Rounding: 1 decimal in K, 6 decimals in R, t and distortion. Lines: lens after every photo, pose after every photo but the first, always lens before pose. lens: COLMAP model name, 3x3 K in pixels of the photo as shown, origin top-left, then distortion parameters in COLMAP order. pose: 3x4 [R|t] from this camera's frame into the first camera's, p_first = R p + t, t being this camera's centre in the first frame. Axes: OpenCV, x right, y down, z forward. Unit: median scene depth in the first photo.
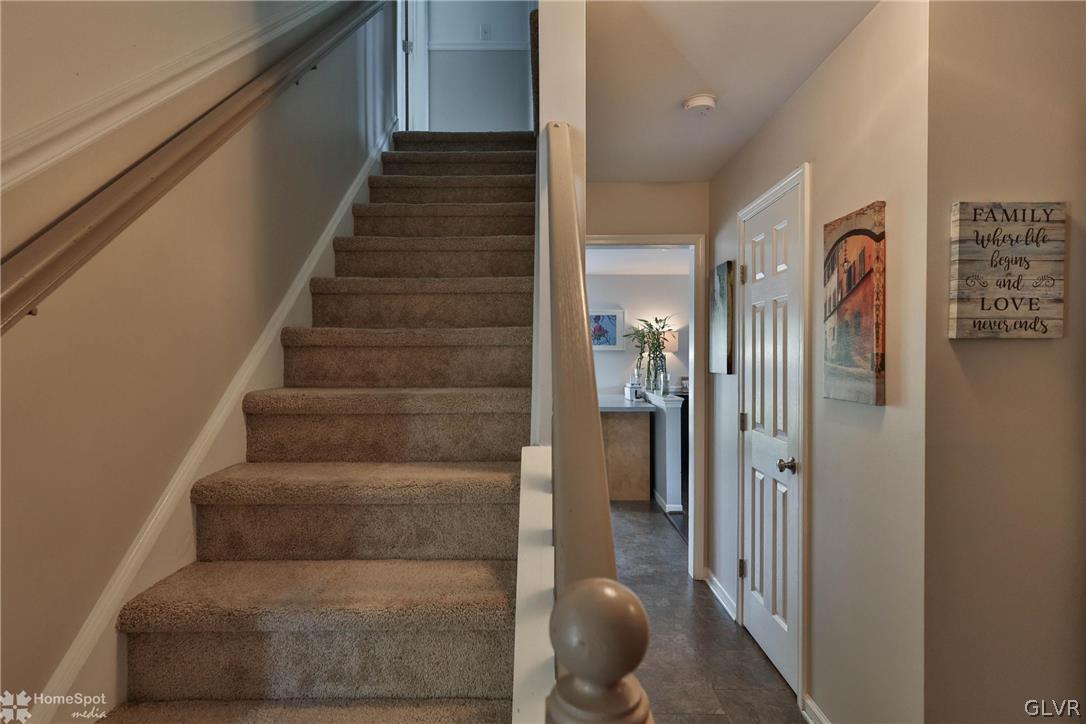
lens RADIAL K [[543.7, 0, 543.0], [0, 543.7, 362.0], [0, 0, 1]] dist [-0.005070, -0.000214]
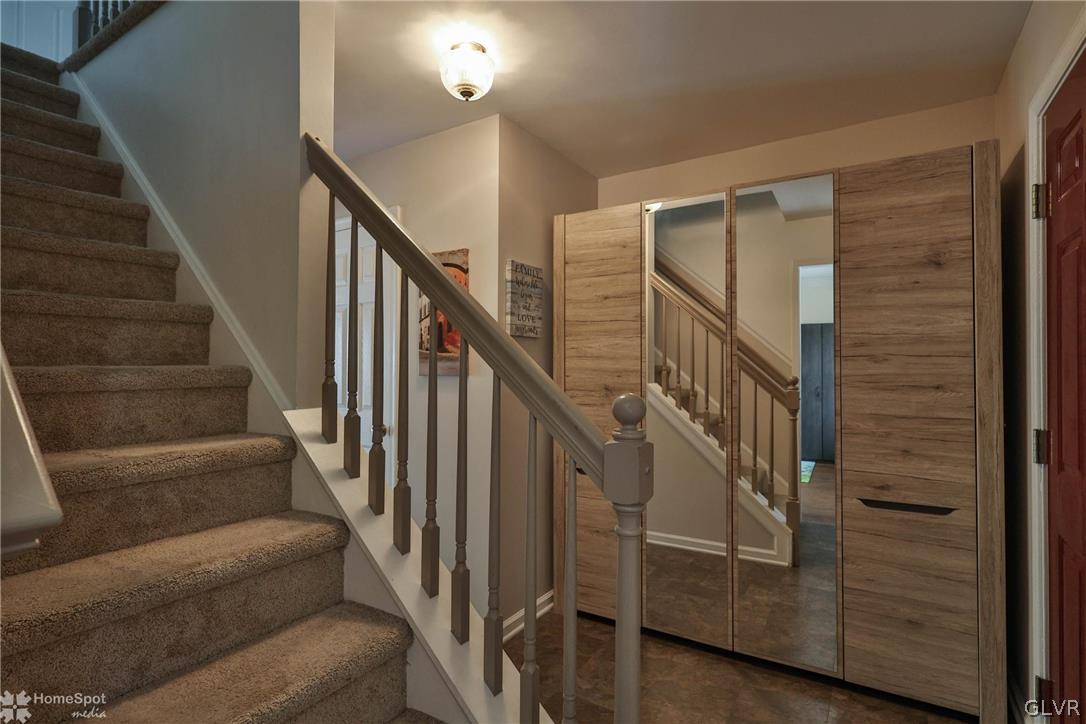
lens RADIAL K [[543.7, 0, 543.0], [0, 543.7, 362.0], [0, 0, 1]] dist [-0.005070, -0.000214]
pose [[0.531481, 0.012608, 0.846976, -0.704828], [0.004778, 0.999829, -0.017882, 0.078473], [-0.847056, 0.013551, 0.531330, -0.049532]]
